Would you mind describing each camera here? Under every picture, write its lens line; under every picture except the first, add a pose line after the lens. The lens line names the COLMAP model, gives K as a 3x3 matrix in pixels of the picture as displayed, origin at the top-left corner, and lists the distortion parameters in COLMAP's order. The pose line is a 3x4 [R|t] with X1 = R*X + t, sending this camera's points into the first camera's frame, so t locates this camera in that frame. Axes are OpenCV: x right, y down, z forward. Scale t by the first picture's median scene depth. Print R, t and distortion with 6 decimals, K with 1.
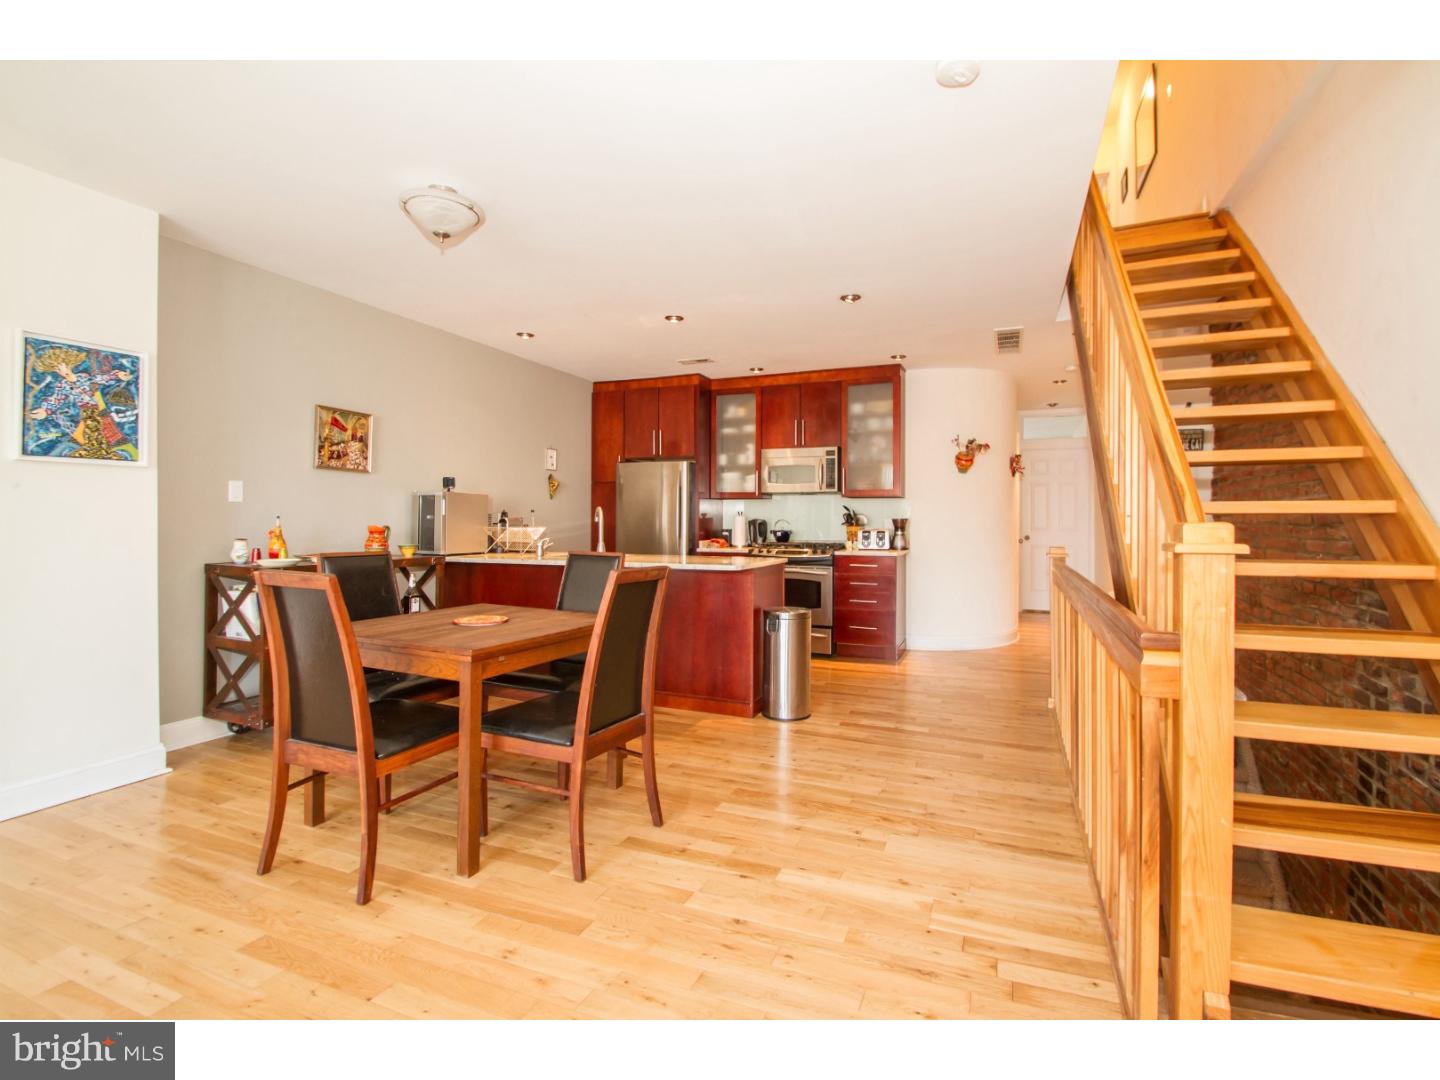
lens RADIAL K [[667.7, 0, 745.8], [0, 667.7, 518.4], [0, 0, 1]] dist [0.007024, -0.013120]
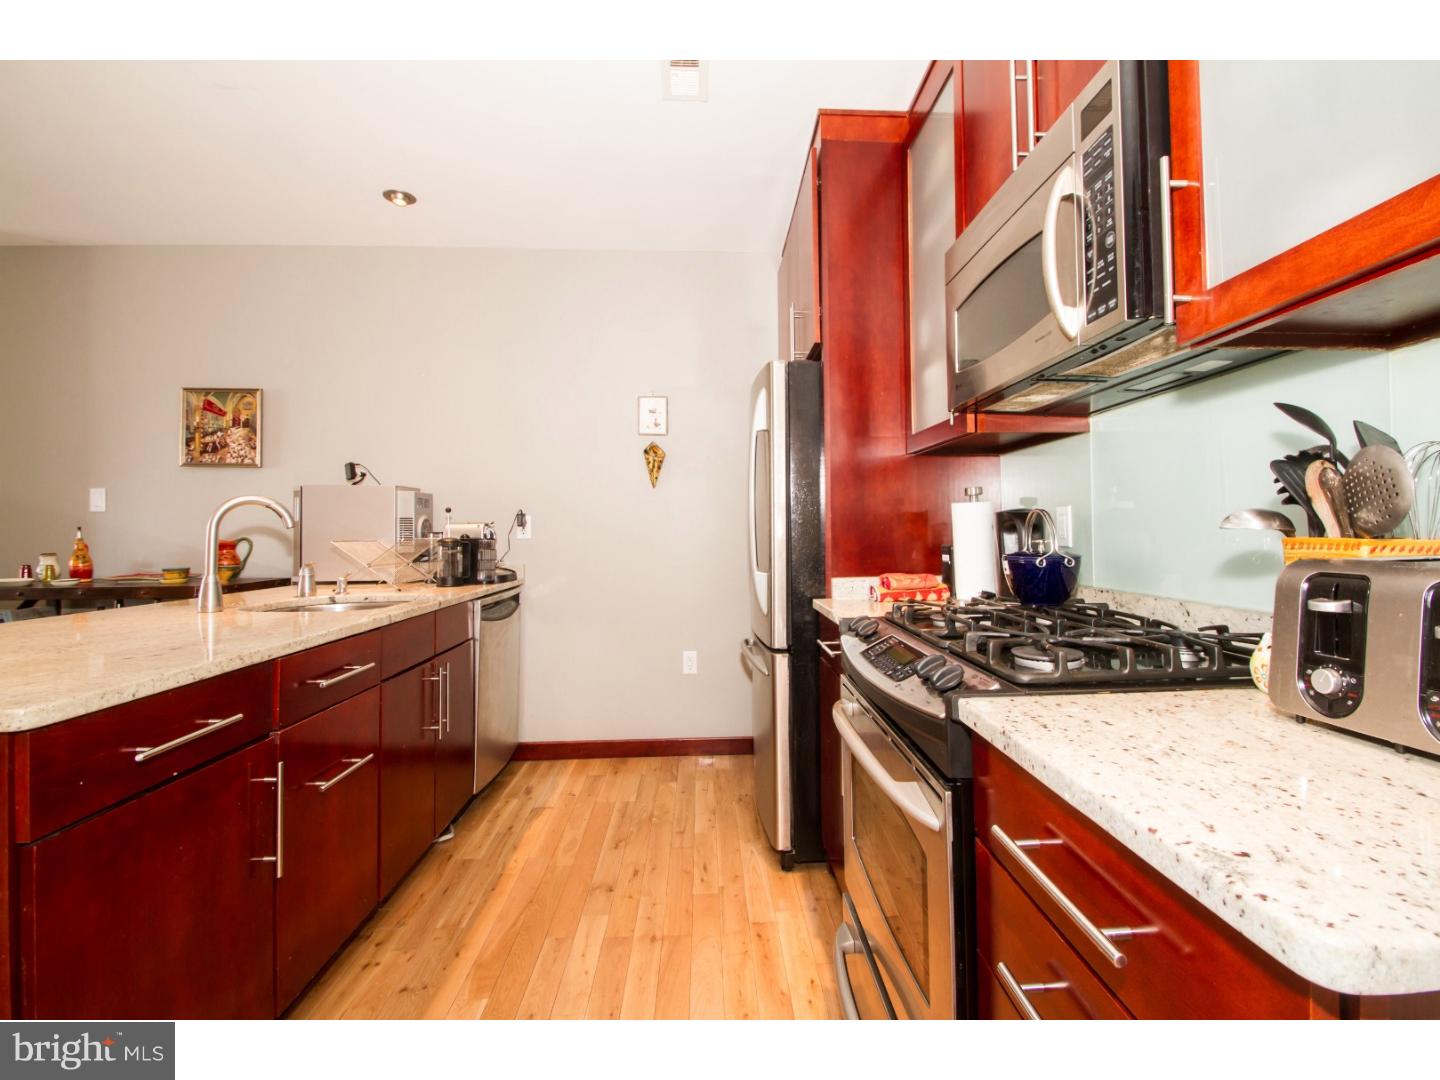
lens RADIAL K [[667.7, 0, 745.8], [0, 667.7, 518.4], [0, 0, 1]] dist [0.007024, -0.013120]
pose [[0.416376, -0.023977, -0.908876, 0.243895], [0.015868, 0.999692, -0.019103, 0.008857], [0.909054, -0.006468, 0.416628, 0.849808]]
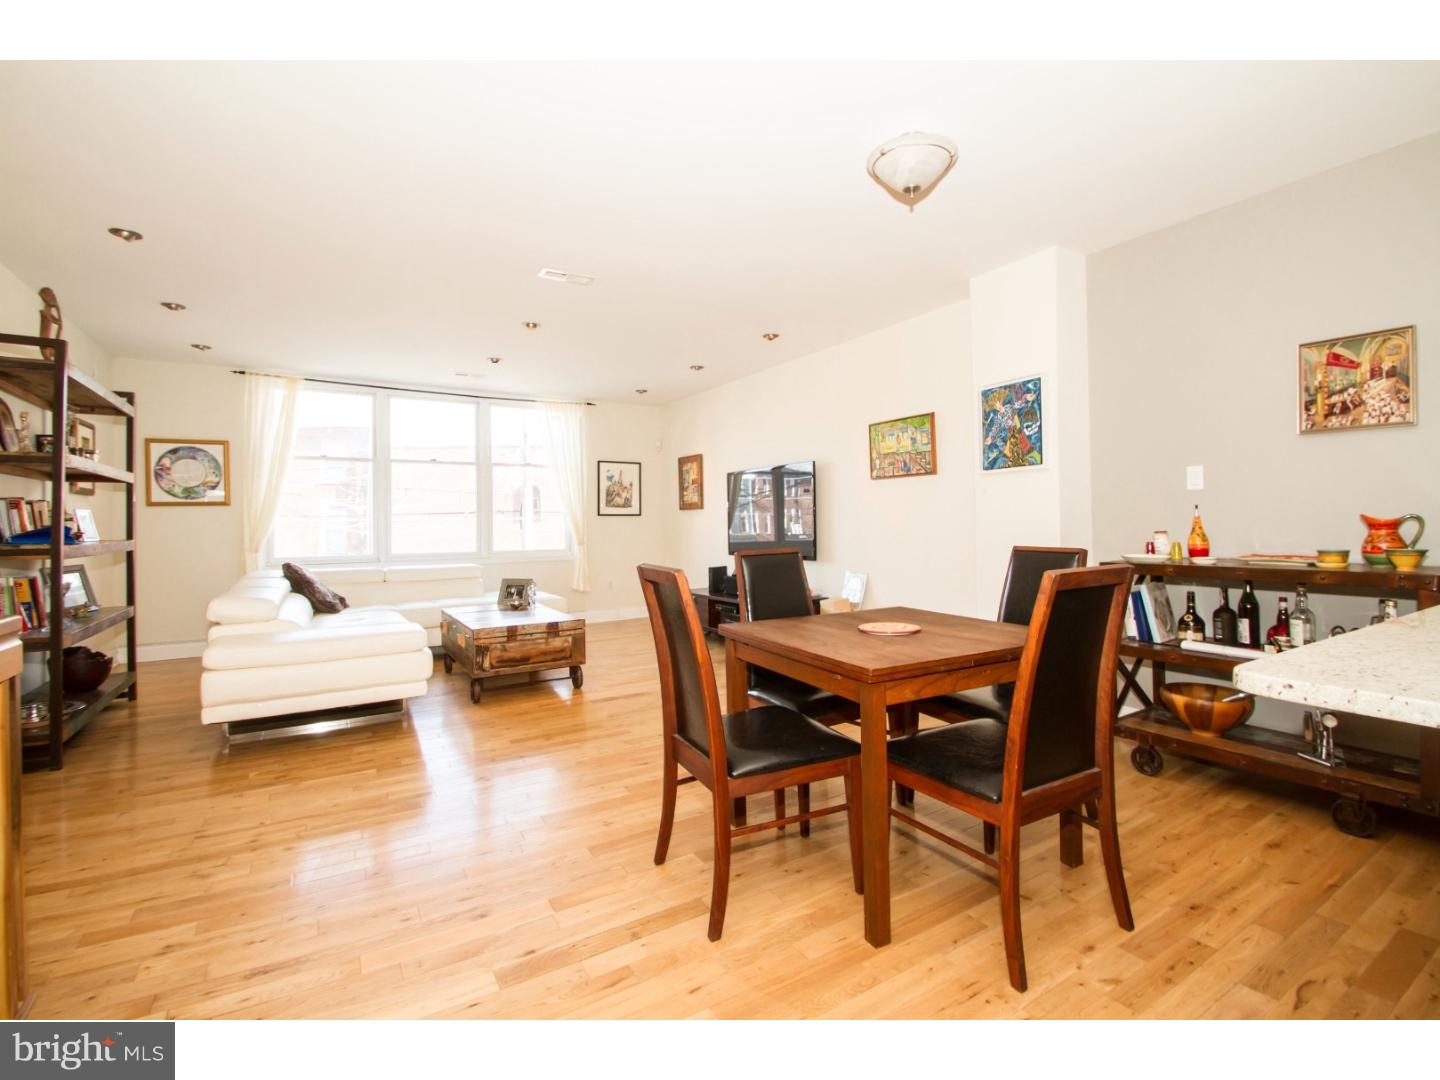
lens RADIAL K [[667.7, 0, 745.8], [0, 667.7, 518.4], [0, 0, 1]] dist [0.007024, -0.013120]
pose [[-0.593706, -0.001157, -0.804681, 0.181580], [0.014702, 0.999816, -0.012284, 0.009064], [0.804548, -0.019123, -0.593580, 0.626114]]
